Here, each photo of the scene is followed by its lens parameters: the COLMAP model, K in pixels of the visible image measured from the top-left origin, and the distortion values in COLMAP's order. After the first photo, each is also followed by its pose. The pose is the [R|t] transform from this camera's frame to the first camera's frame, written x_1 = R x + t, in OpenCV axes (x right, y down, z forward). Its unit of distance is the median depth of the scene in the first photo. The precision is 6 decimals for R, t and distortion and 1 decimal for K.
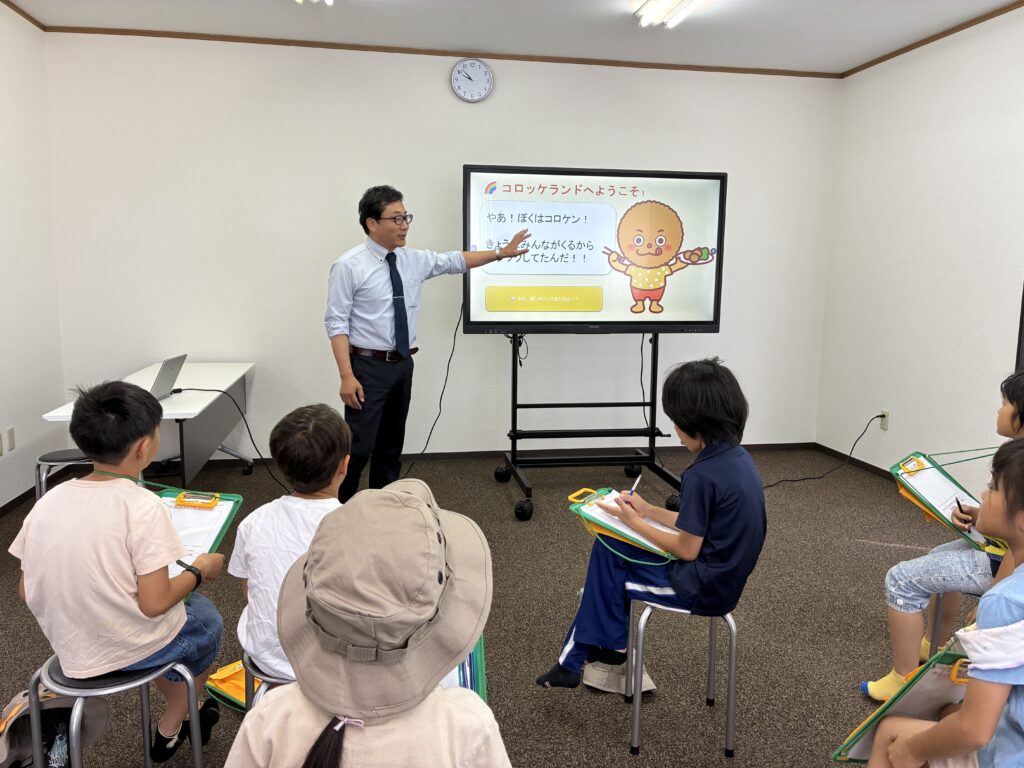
lens RADIAL K [[773.9, 0, 507.9], [0, 773.9, 381.2], [0, 0, 1]] dist [0.046073, -0.072053]
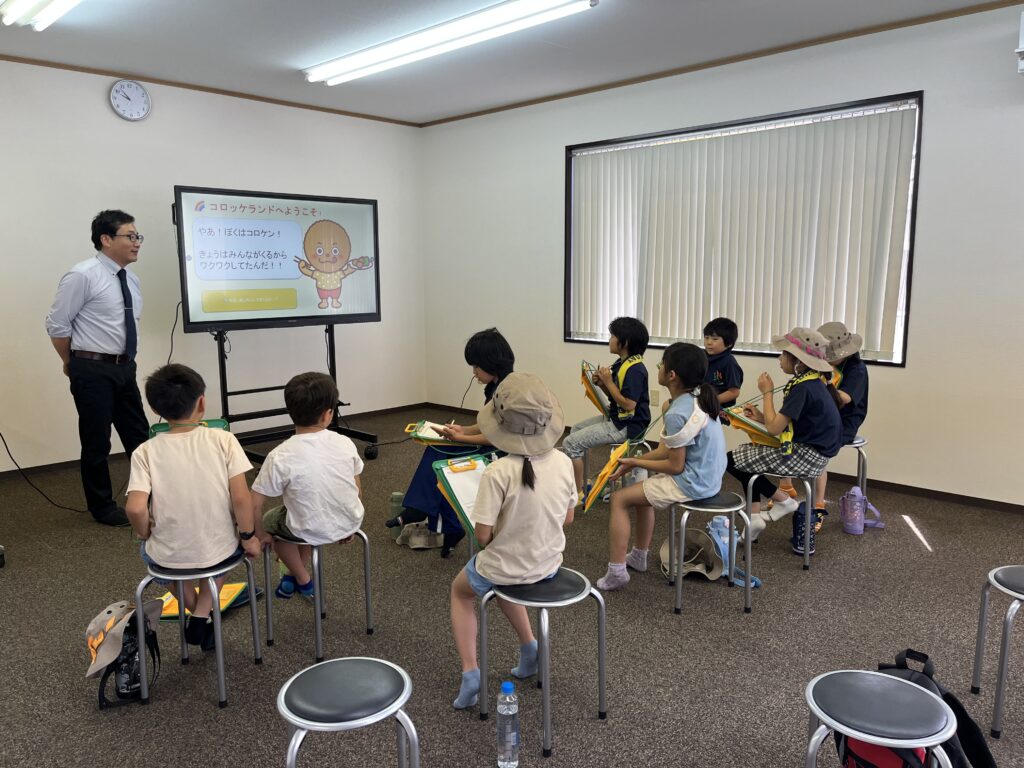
lens RADIAL K [[772.1, 0, 509.9], [0, 772.1, 393.8], [0, 0, 1]] dist [0.011068, 0.020267]
pose [[0.806041, -0.110541, 0.581445, -0.336530], [0.100925, 0.993686, 0.049004, 0.018595], [-0.583191, 0.019183, 0.812108, -0.195062]]
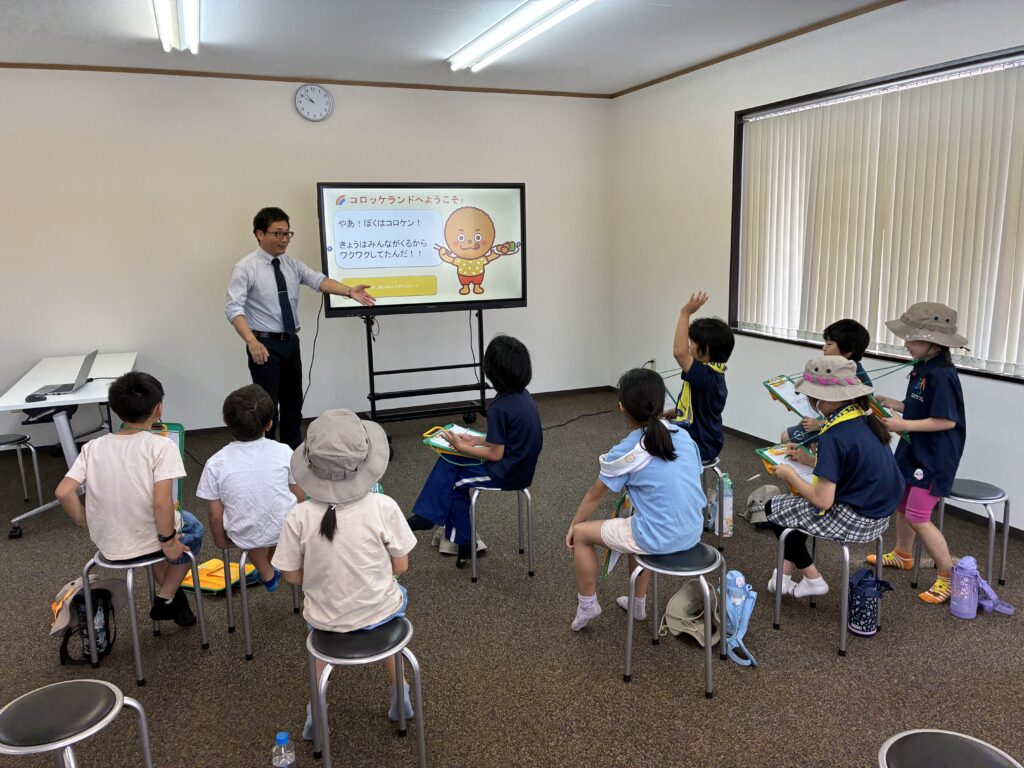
lens RADIAL K [[773.9, 0, 520.6], [0, 773.9, 381.2], [0, 0, 1]] dist [0.046073, -0.072053]
pose [[0.974037, -0.072763, 0.214376, -0.027583], [0.063135, 0.996679, 0.051434, -0.005178], [-0.217406, -0.036564, 0.975396, -0.278285]]
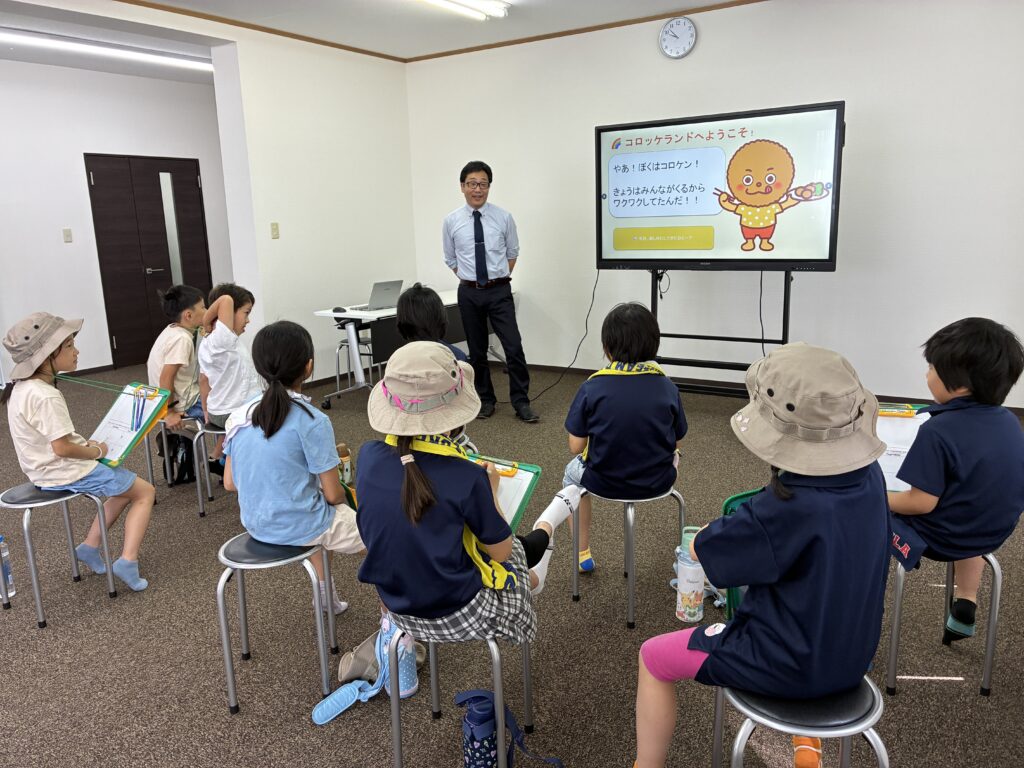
lens RADIAL K [[773.9, 0, 502.8], [0, 773.9, 379.6], [0, 0, 1]] dist [0.046073, -0.072053]
pose [[0.731482, 0.109065, -0.673082, 0.652973], [-0.057487, 0.993475, 0.098506, -0.000447], [0.679433, -0.033362, 0.732979, 0.008445]]
